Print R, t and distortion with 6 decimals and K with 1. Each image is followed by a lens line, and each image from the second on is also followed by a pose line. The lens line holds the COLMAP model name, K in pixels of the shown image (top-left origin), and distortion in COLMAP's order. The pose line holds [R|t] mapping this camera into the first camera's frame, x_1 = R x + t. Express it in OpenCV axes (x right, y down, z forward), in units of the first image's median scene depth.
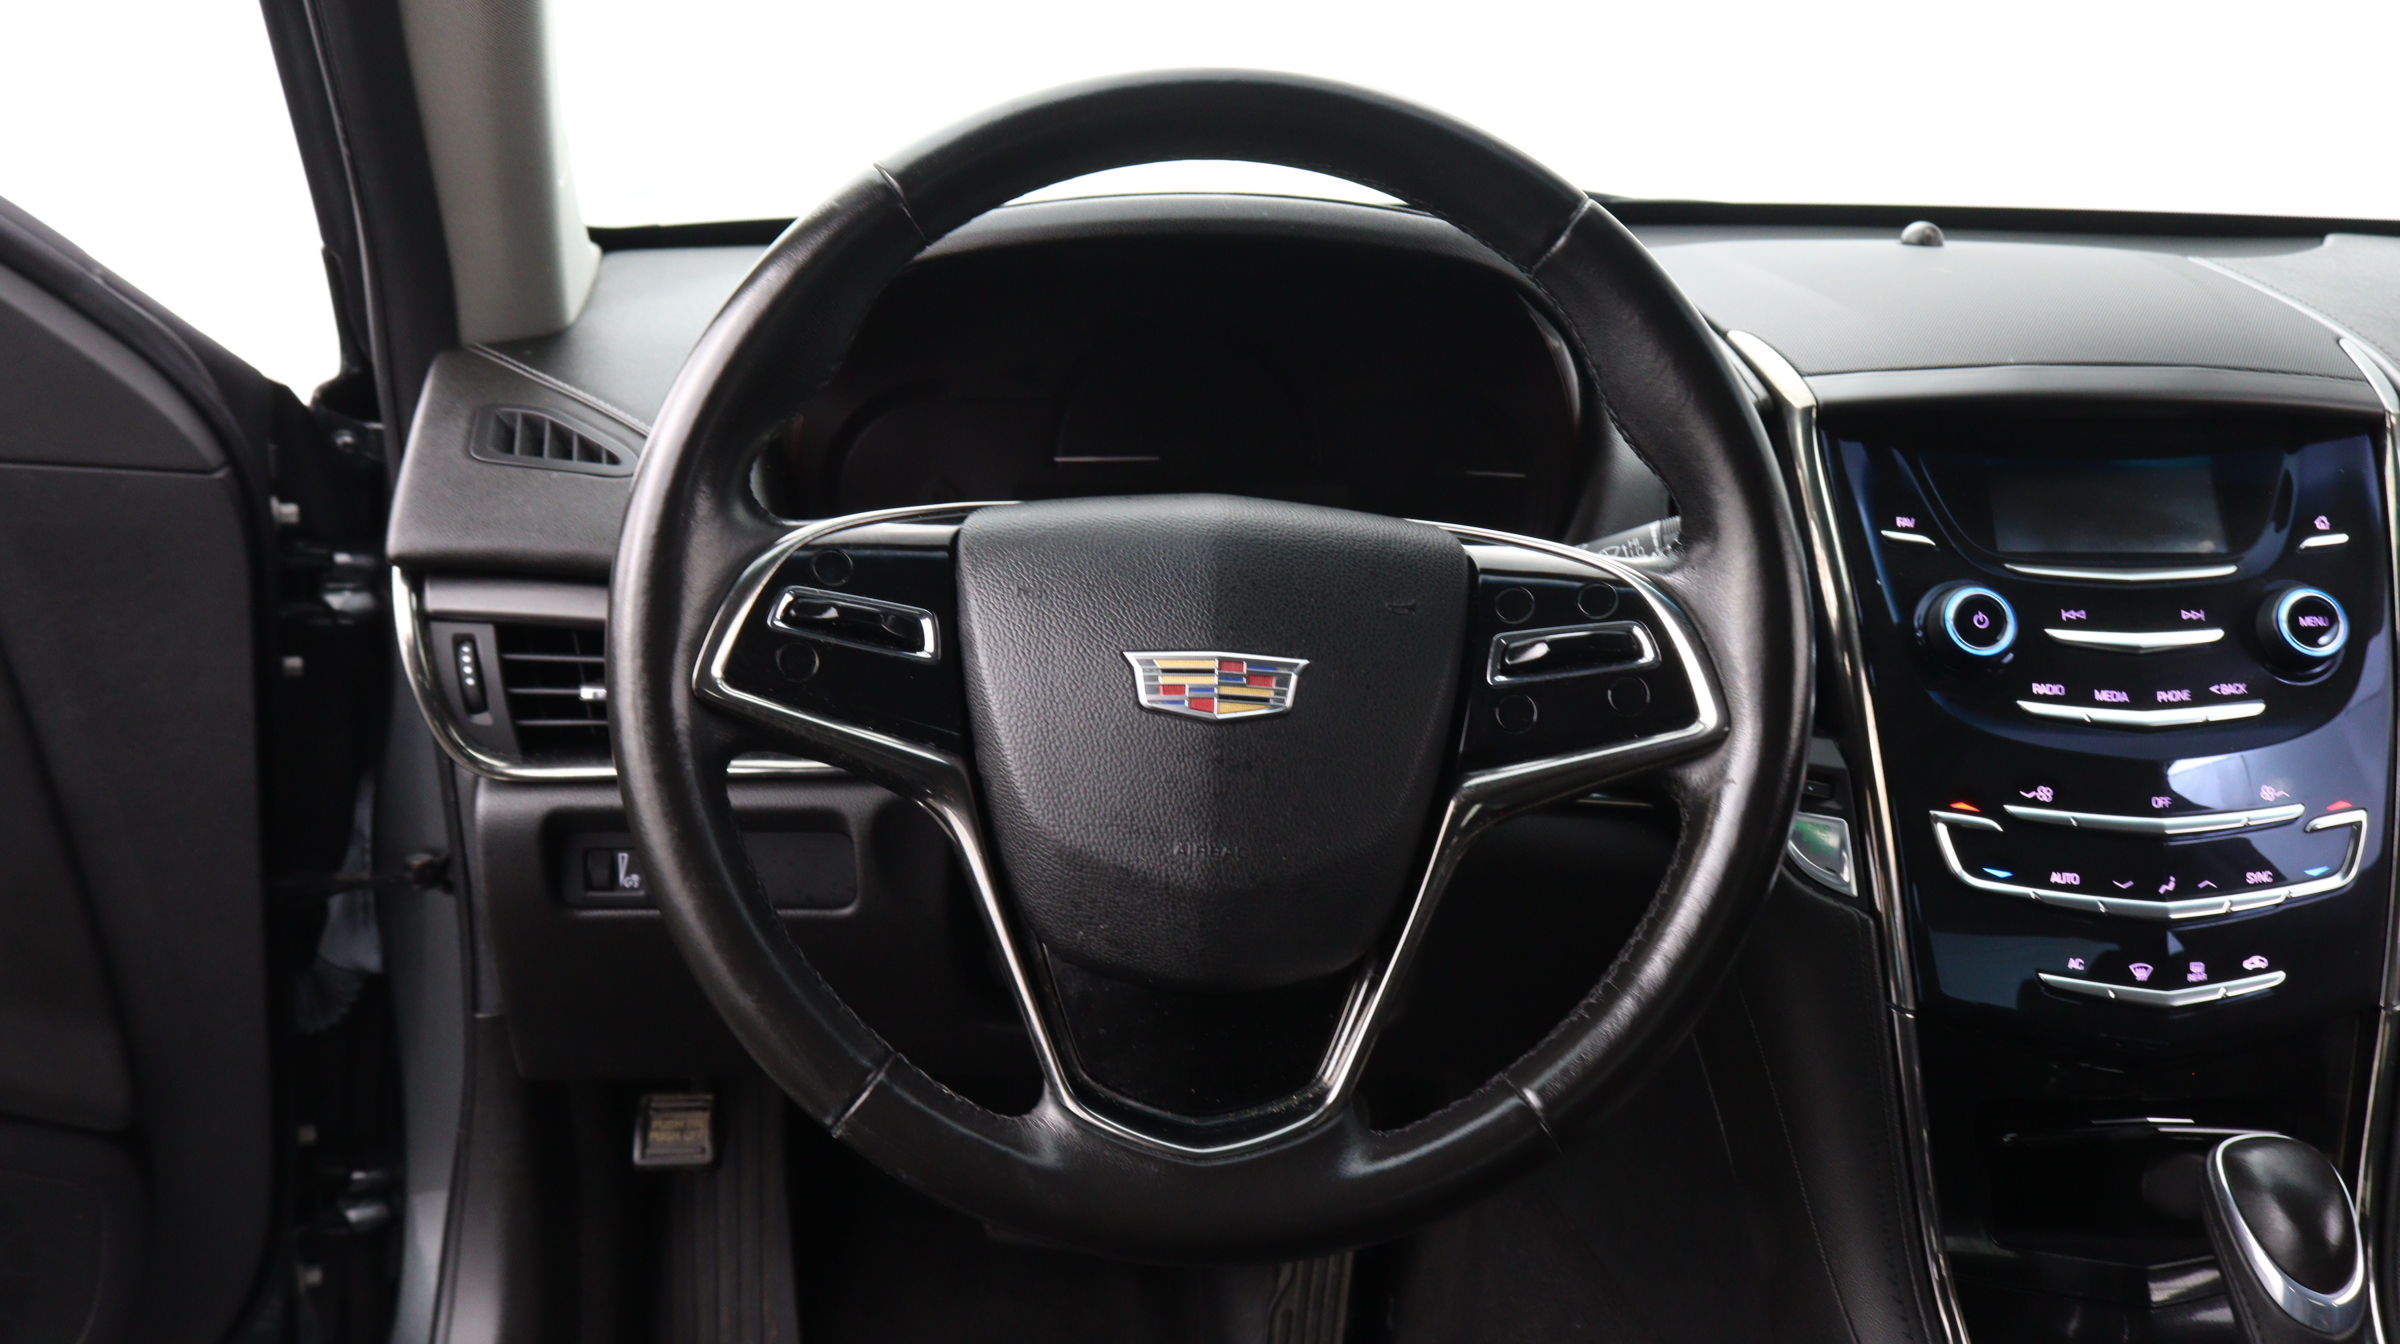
lens RADIAL K [[1966.6, 0, 1199.1], [0, 1966.6, 674.4], [0, 0, 1]] dist [-0.035334, 0.001147]
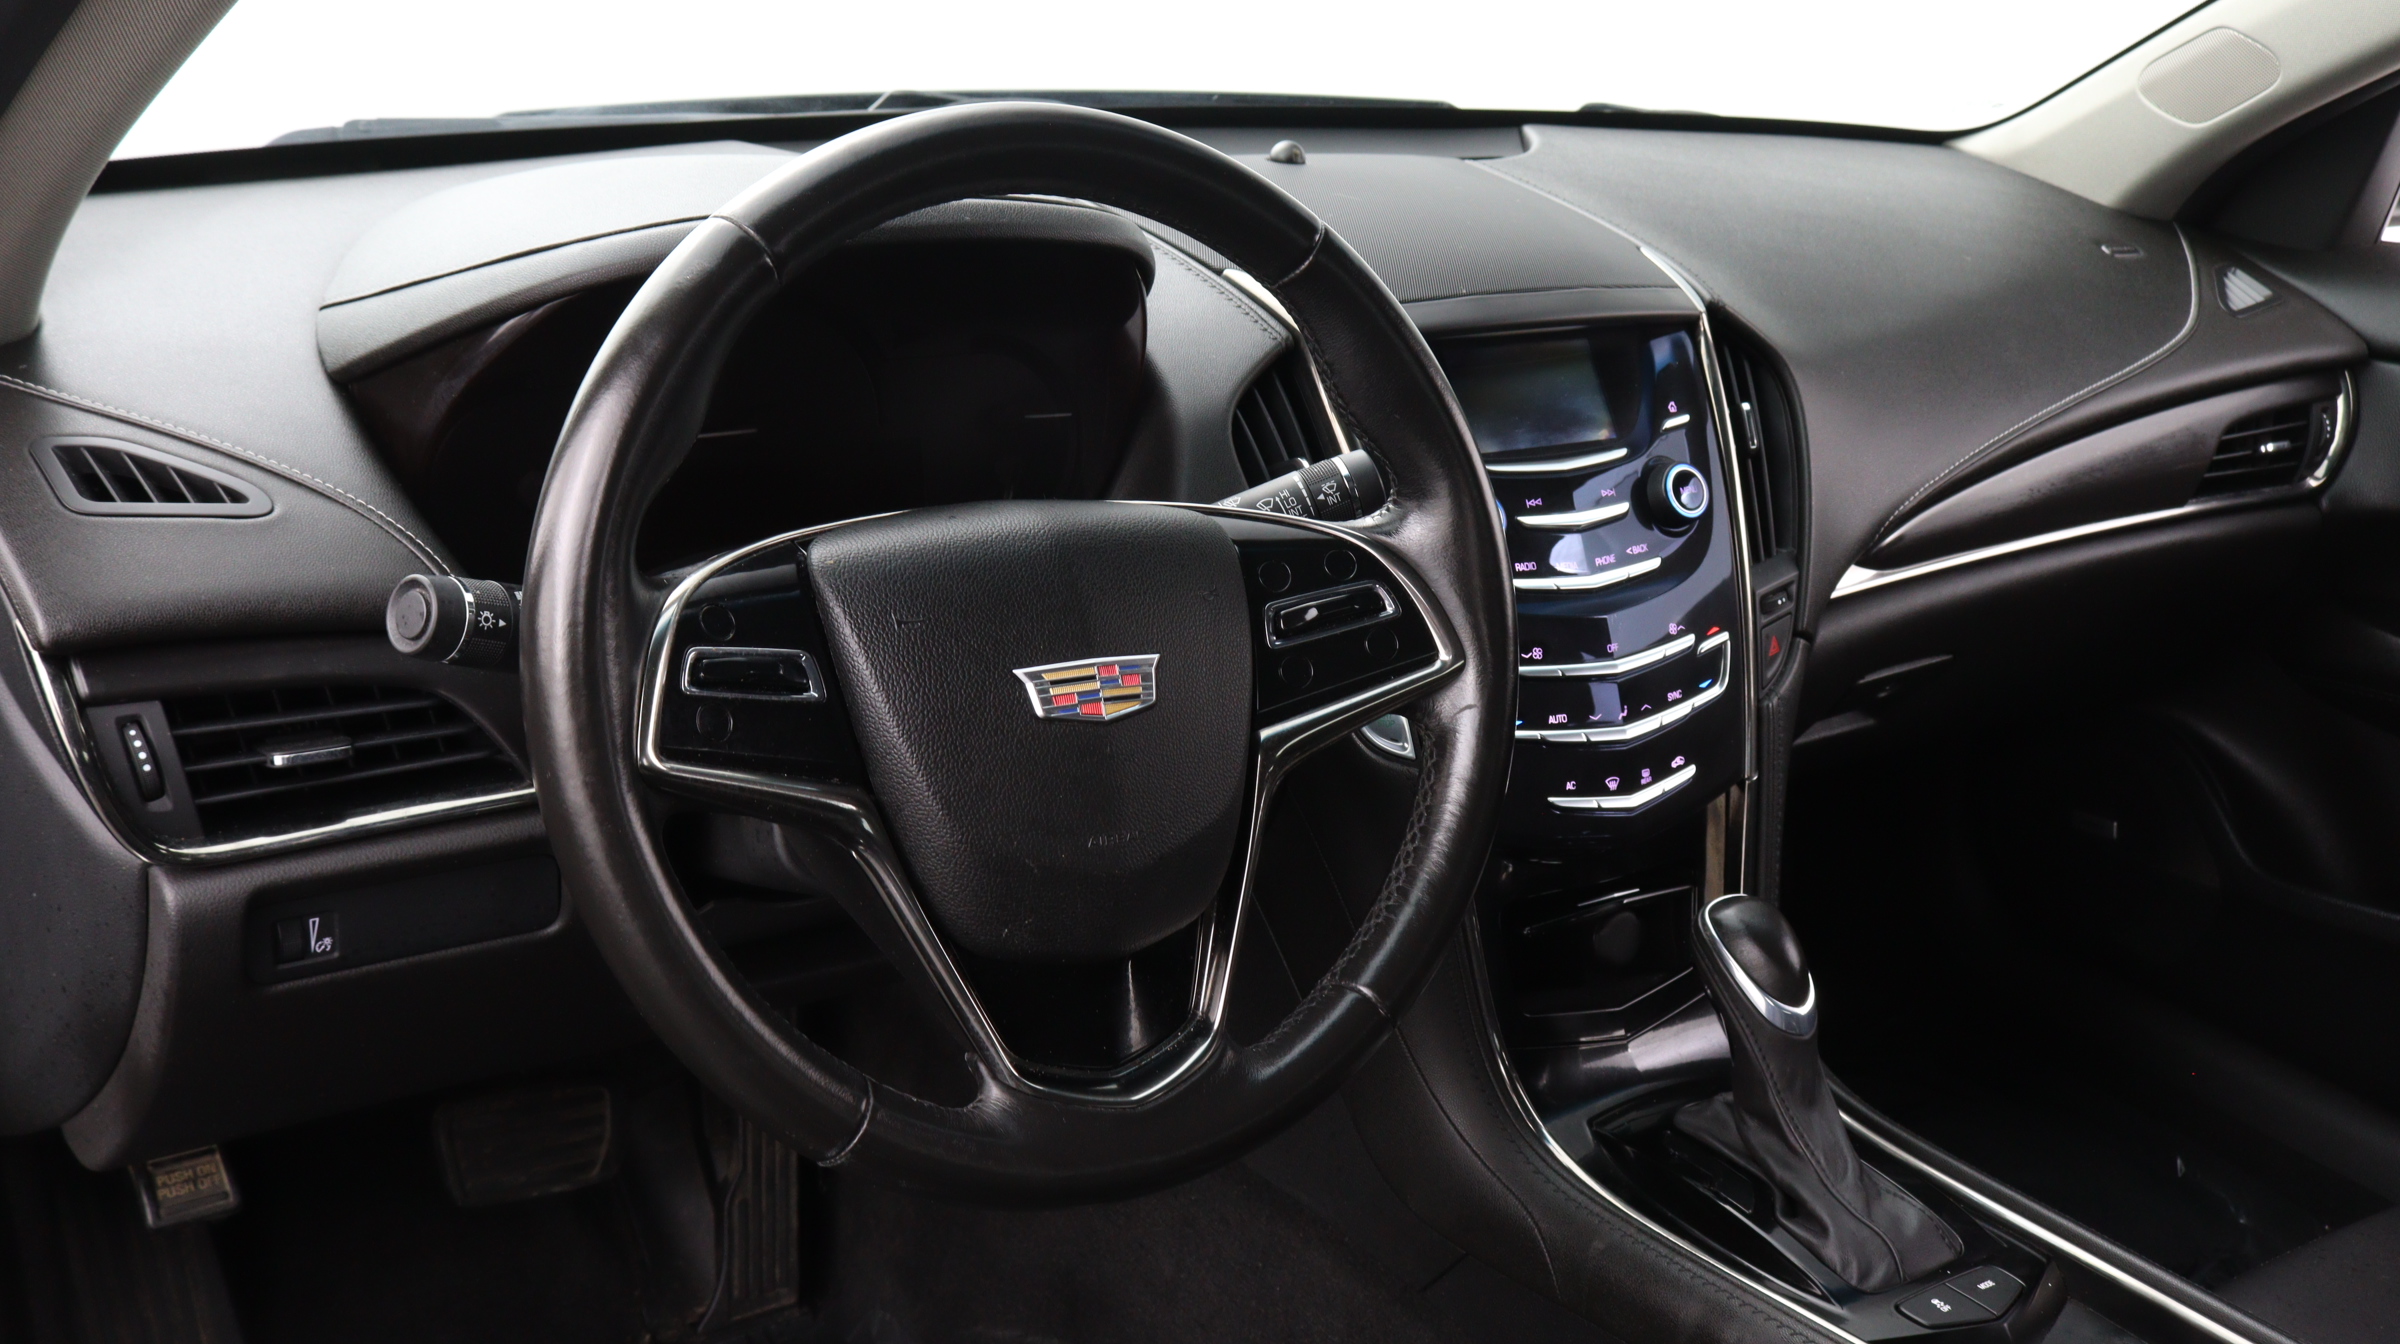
lens RADIAL K [[1966.6, 0, 1200.1], [0, 1966.6, 675.0], [0, 0, 1]] dist [-0.035334, 0.001147]
pose [[0.885945, -0.134529, 0.443851, -0.332857], [0.090582, 0.988768, 0.118886, -0.099599], [-0.454859, -0.065121, 0.888179, -0.006752]]
